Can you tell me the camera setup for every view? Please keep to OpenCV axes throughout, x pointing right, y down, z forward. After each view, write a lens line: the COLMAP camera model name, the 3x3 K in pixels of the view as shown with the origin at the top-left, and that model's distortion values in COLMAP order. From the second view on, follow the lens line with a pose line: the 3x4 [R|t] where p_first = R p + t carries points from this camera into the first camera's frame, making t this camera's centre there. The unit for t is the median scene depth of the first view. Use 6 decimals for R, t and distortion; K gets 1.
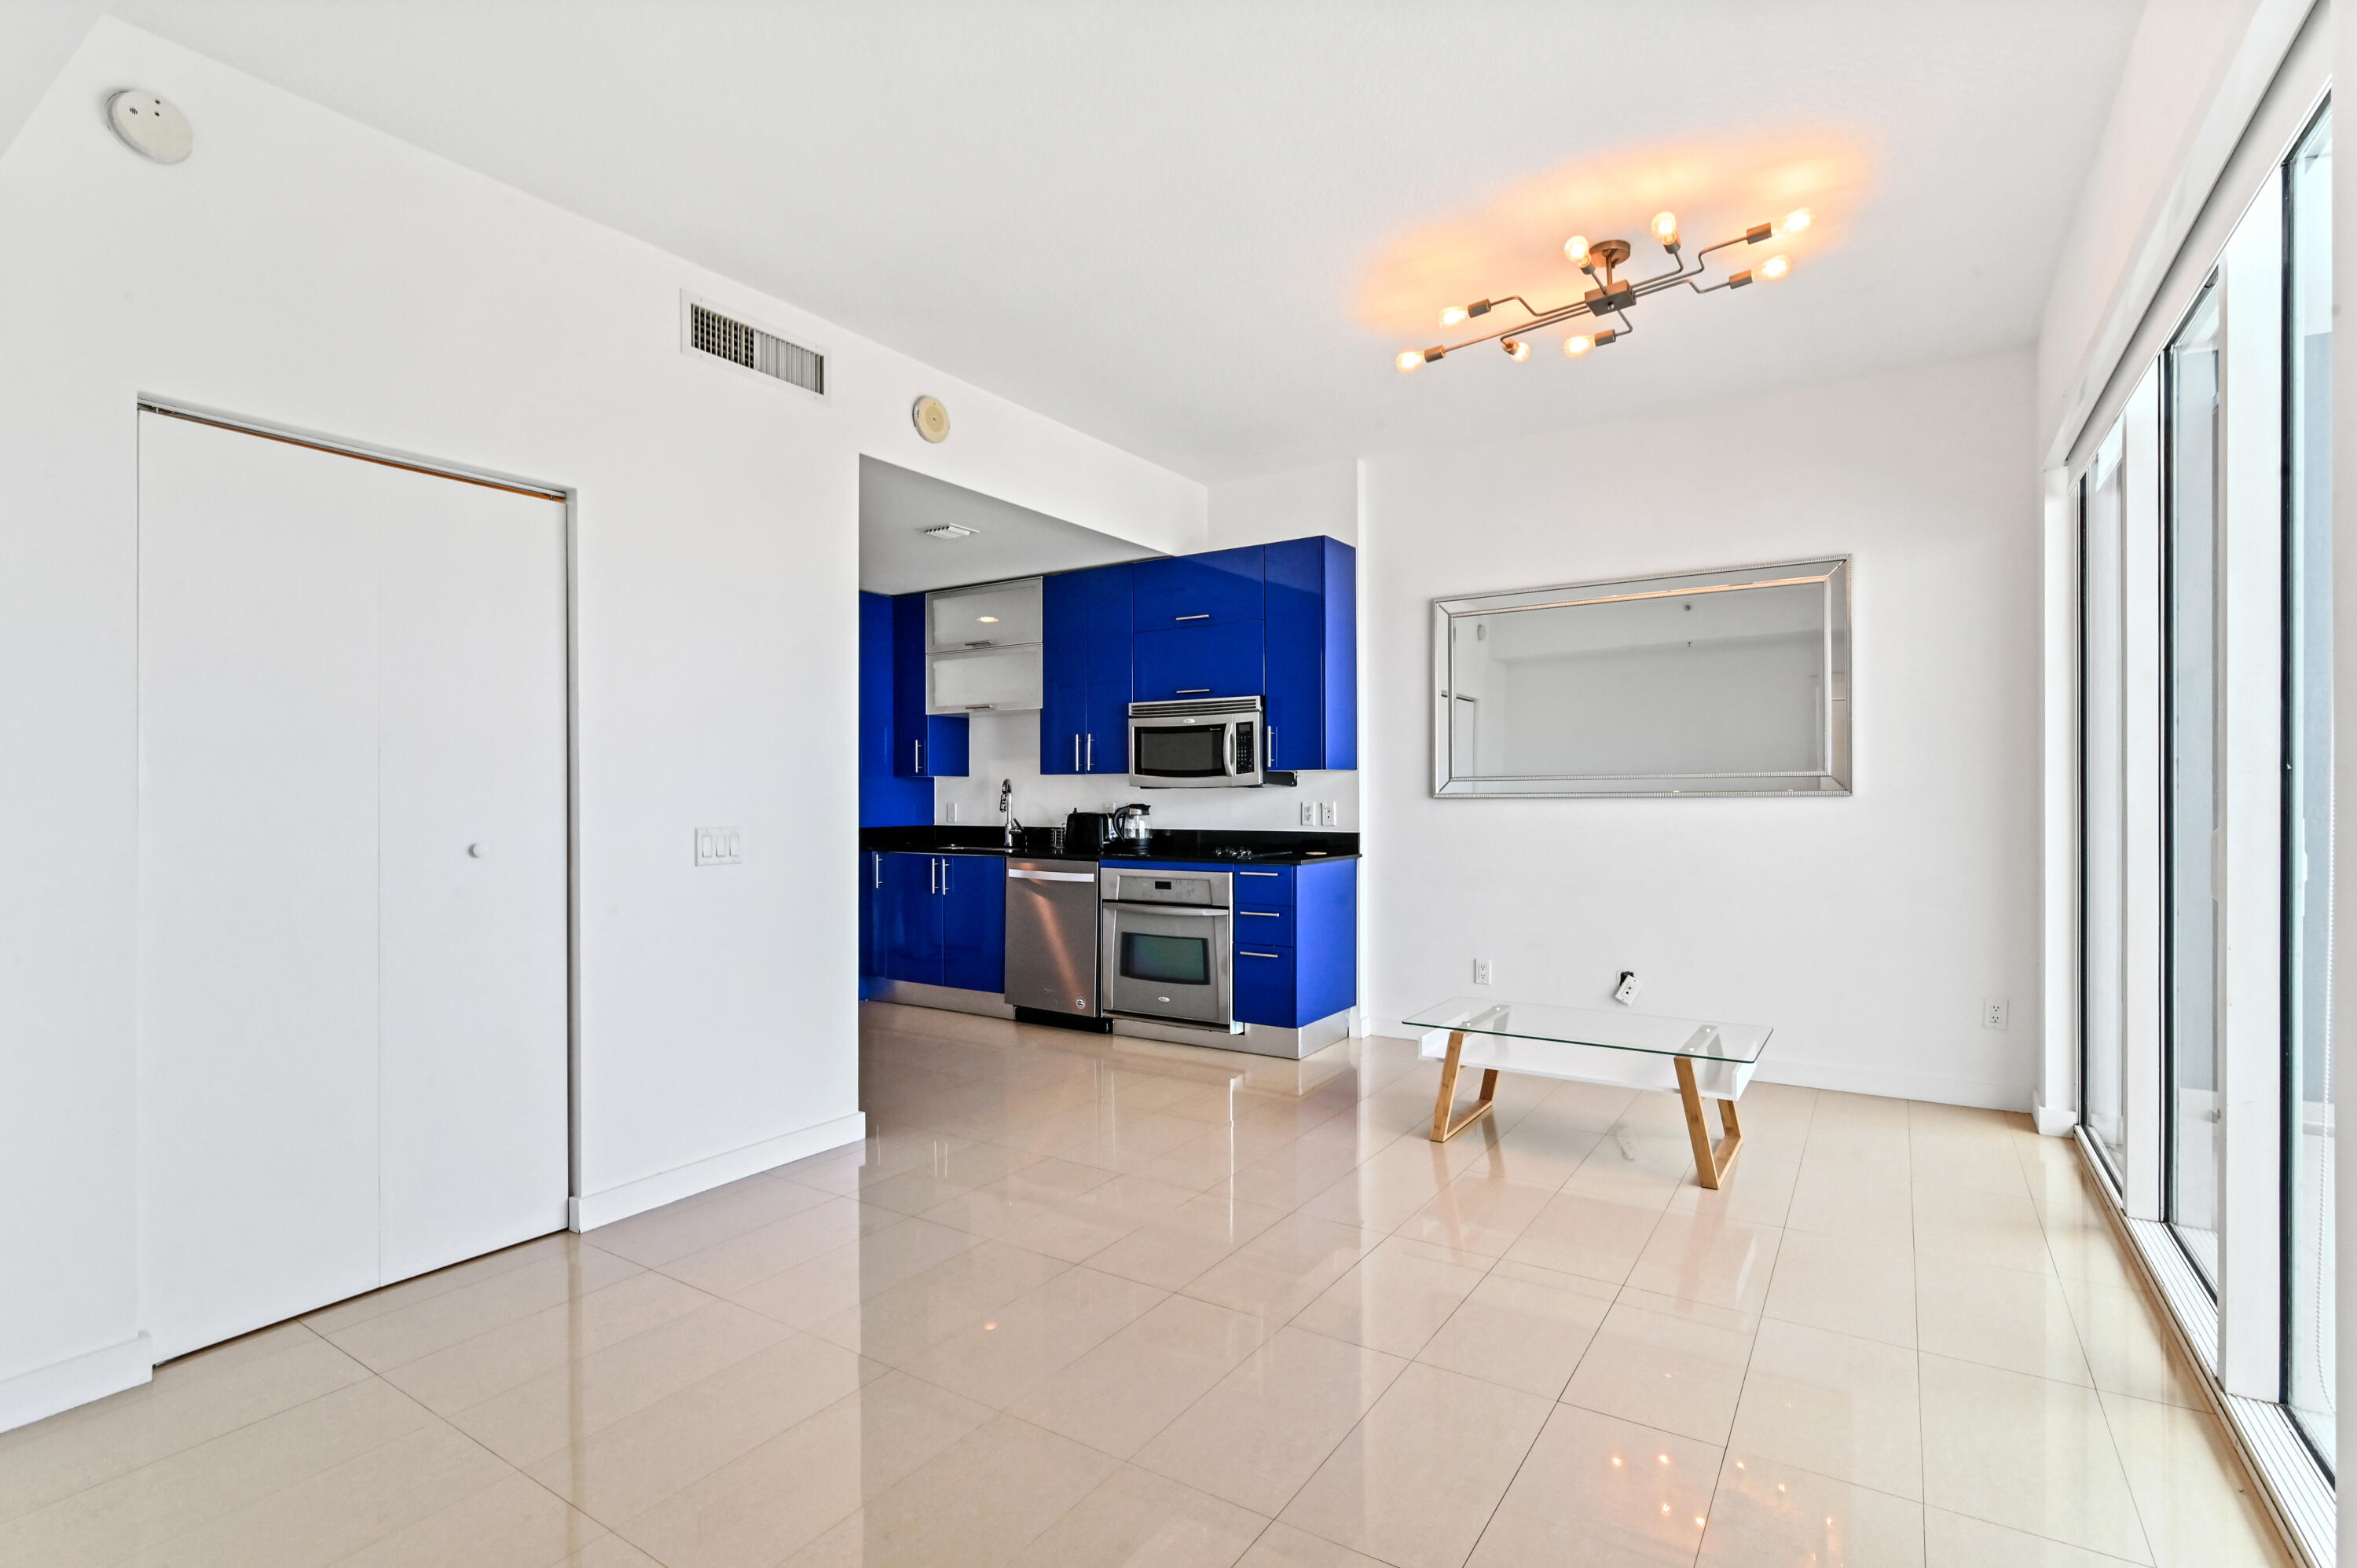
lens RADIAL K [[1091.3, 0, 1182.5], [0, 1091.3, 789.6], [0, 0, 1]] dist [-0.018230, 0.000141]
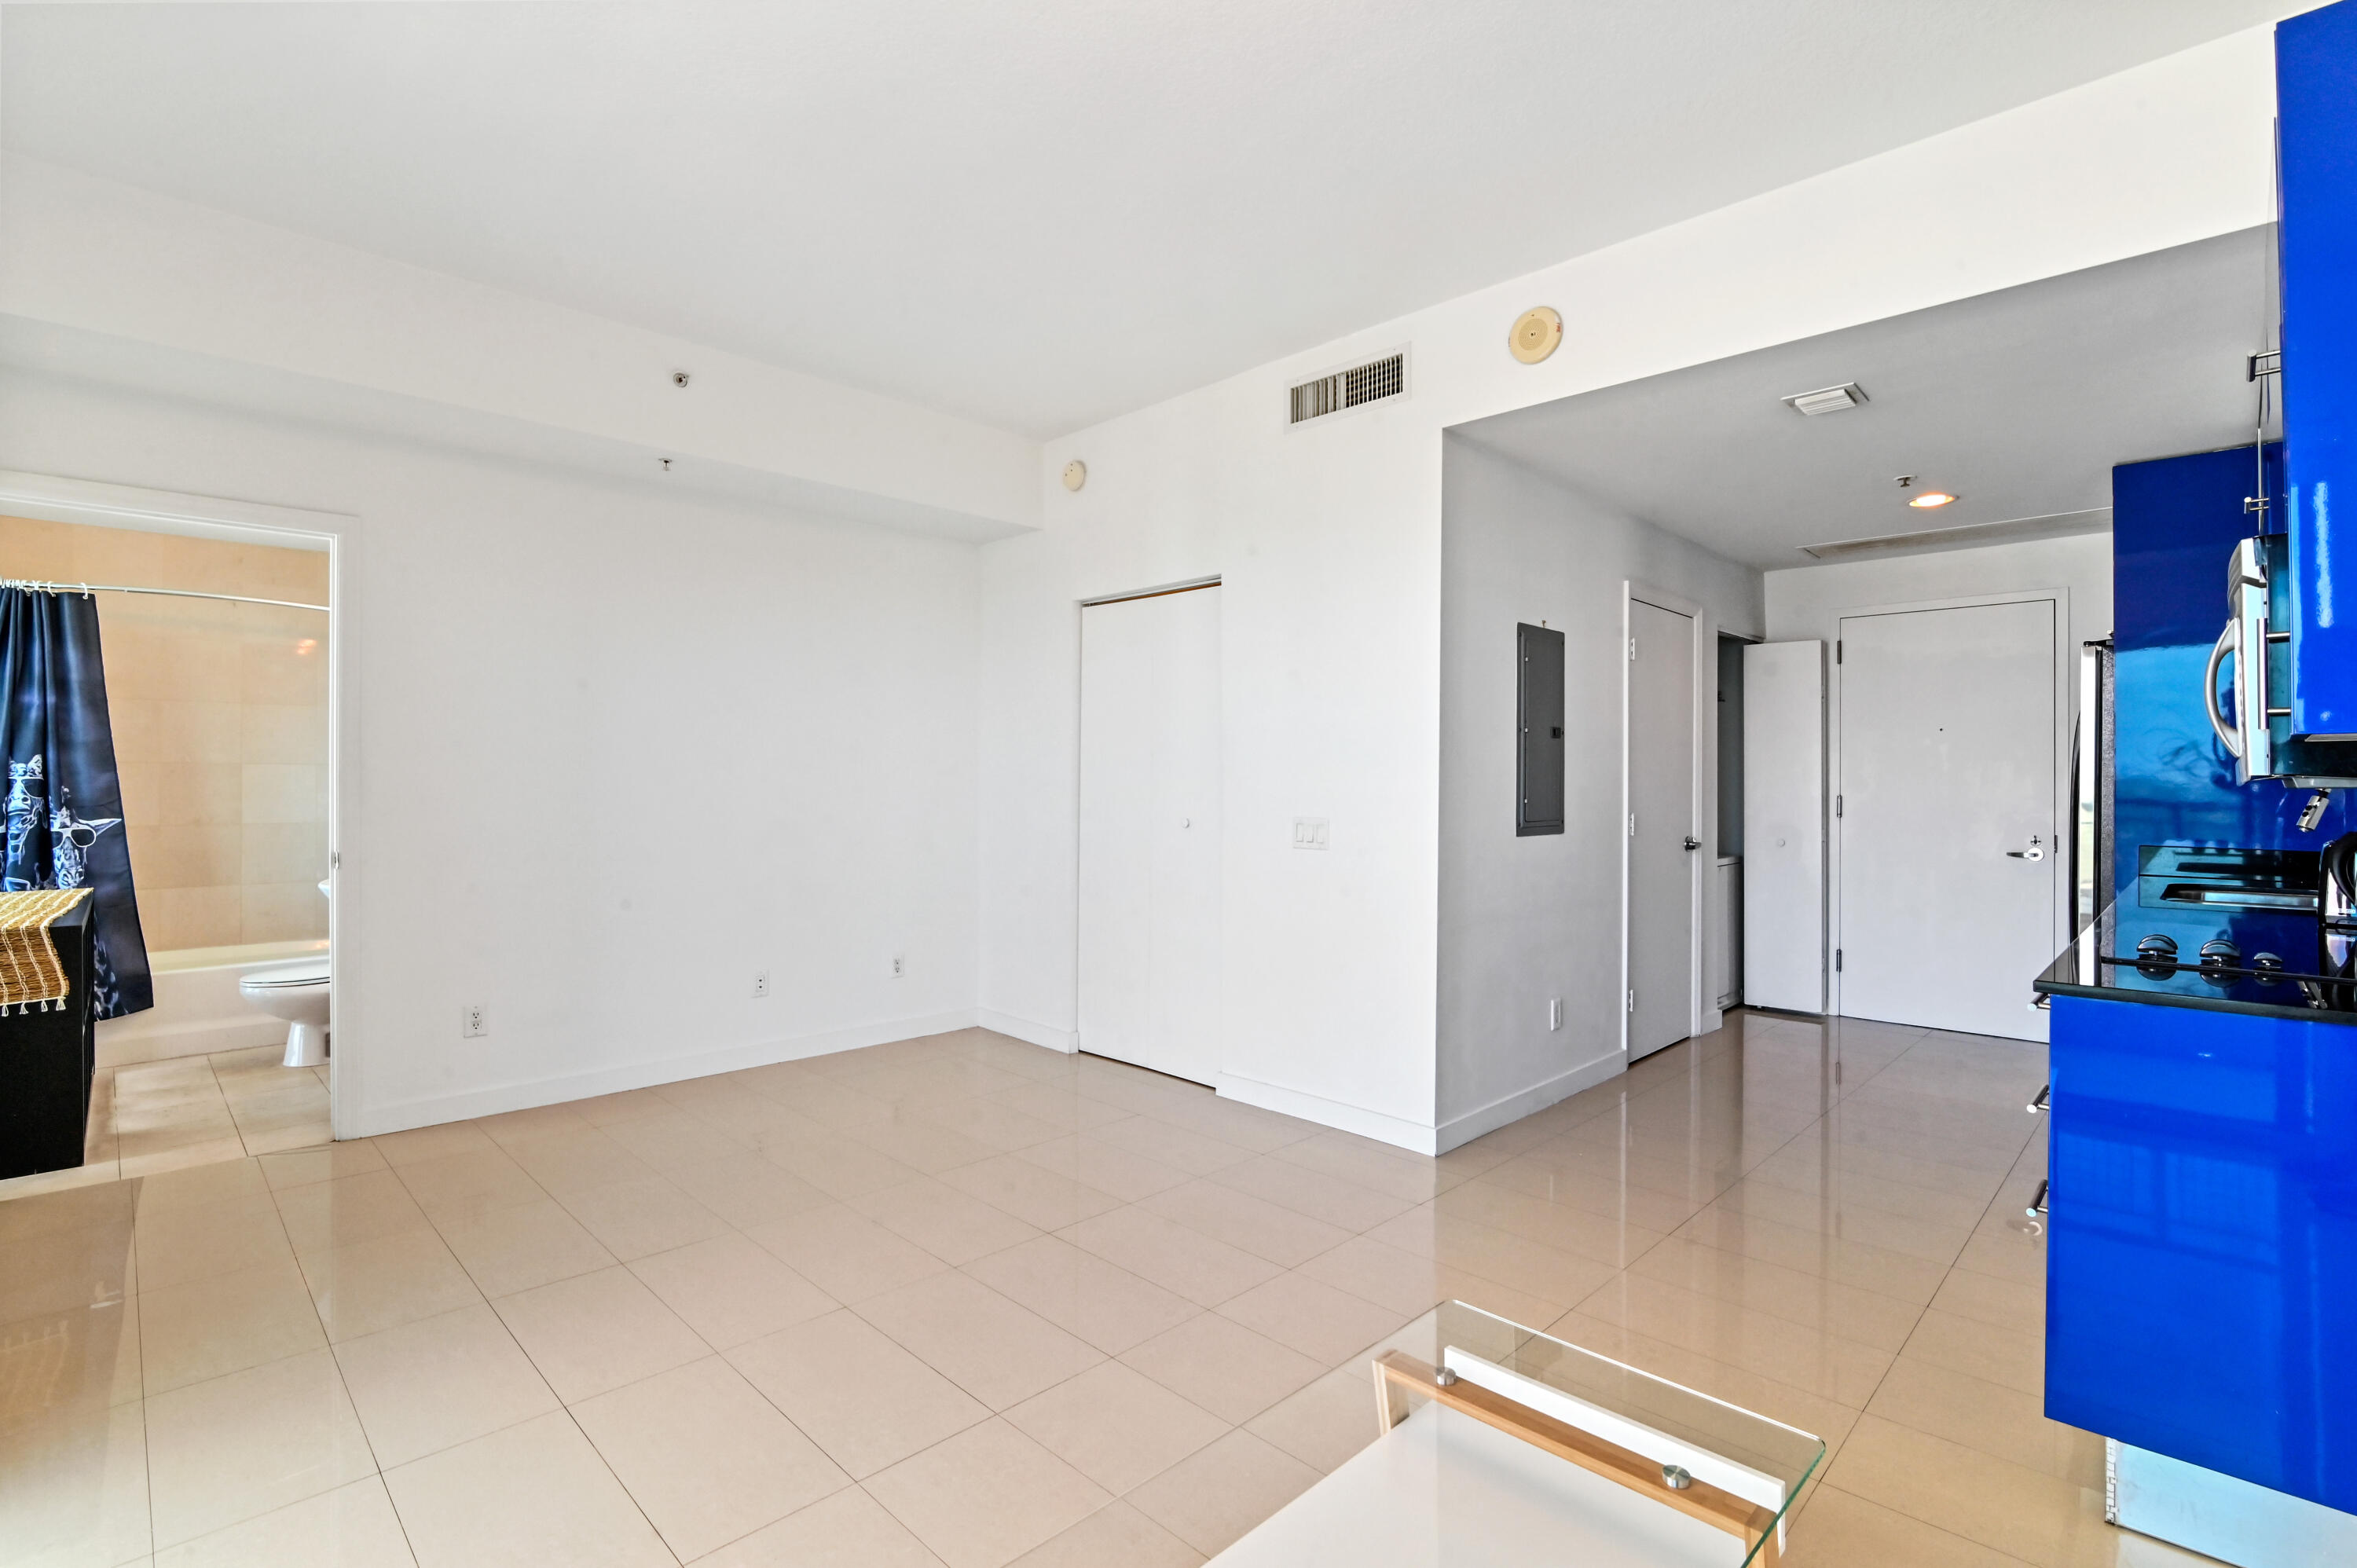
lens RADIAL K [[1091.3, 0, 1182.5], [0, 1091.3, 789.6], [0, 0, 1]] dist [-0.018230, 0.000141]
pose [[-0.201593, 0.009547, -0.979423, 0.485606], [0.004026, 0.999952, 0.008919, -0.004469], [0.979461, -0.002145, -0.201621, 0.699502]]
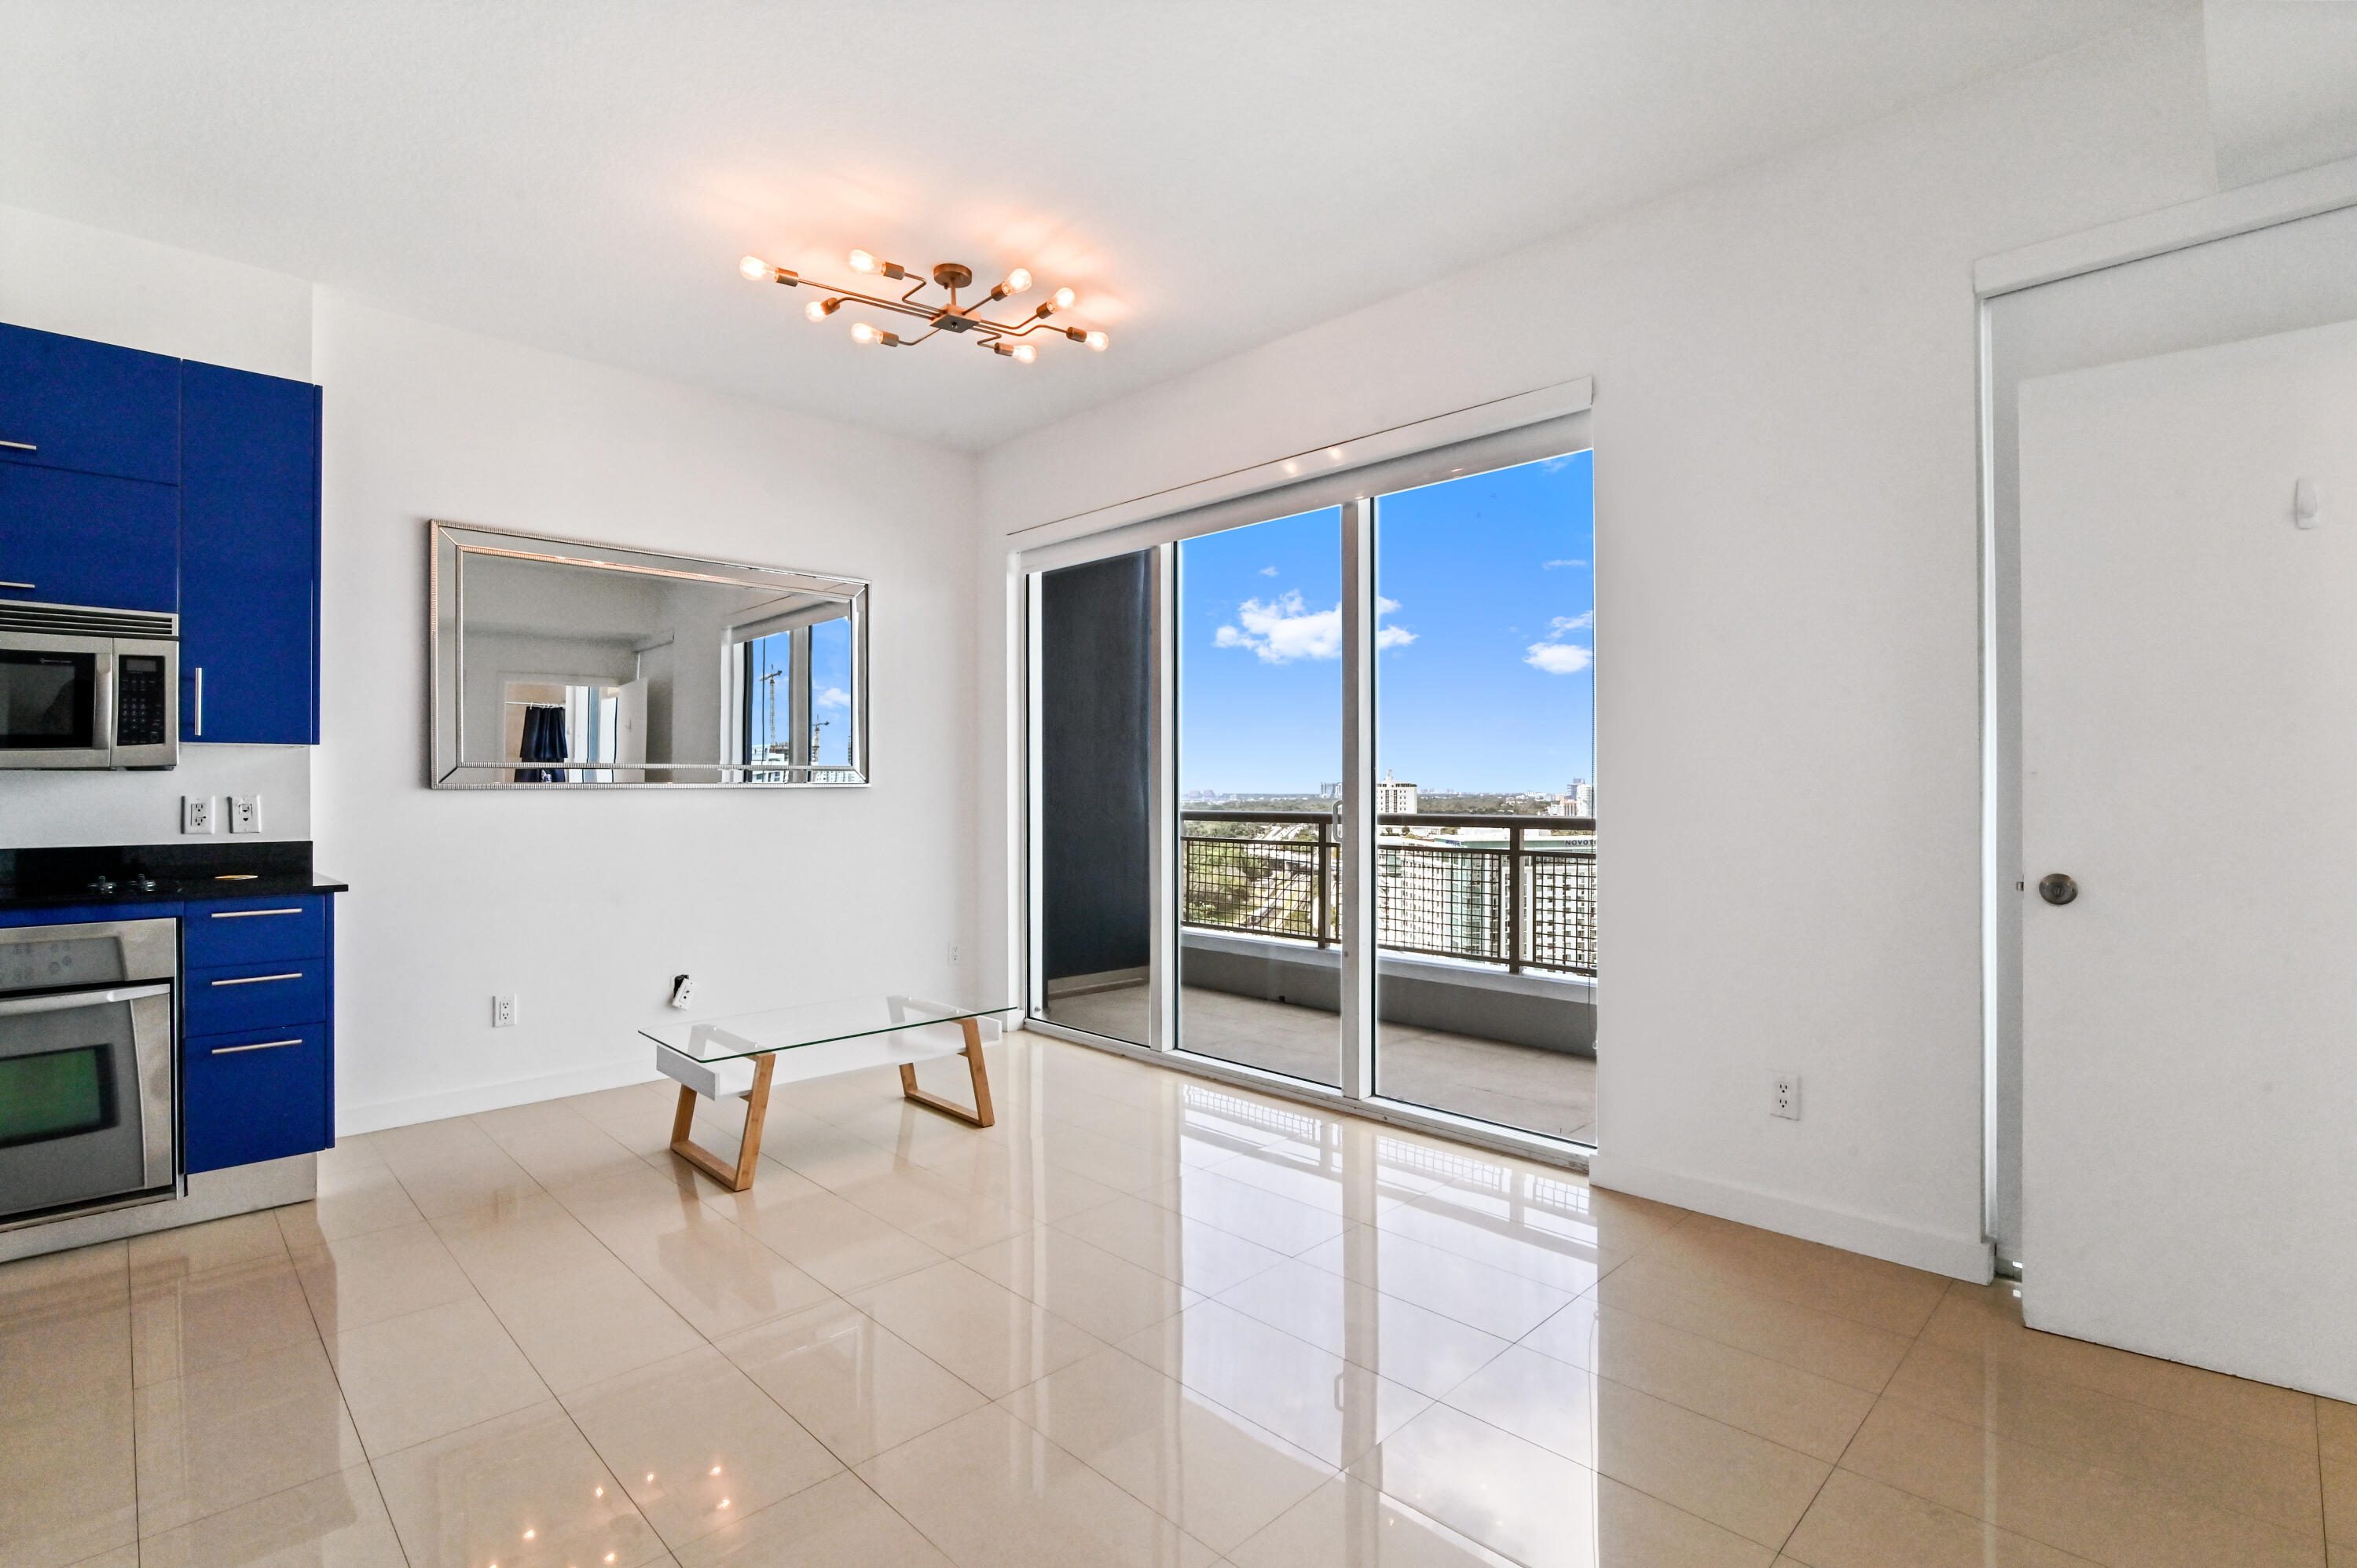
lens RADIAL K [[1091.3, 0, 1182.5], [0, 1091.3, 789.6], [0, 0, 1]] dist [-0.018230, 0.000141]
pose [[0.206527, 0.004187, 0.978432, -0.362730], [-0.003360, 0.999988, -0.003570, 0.008185], [-0.978435, -0.002550, 0.206539, 0.334205]]
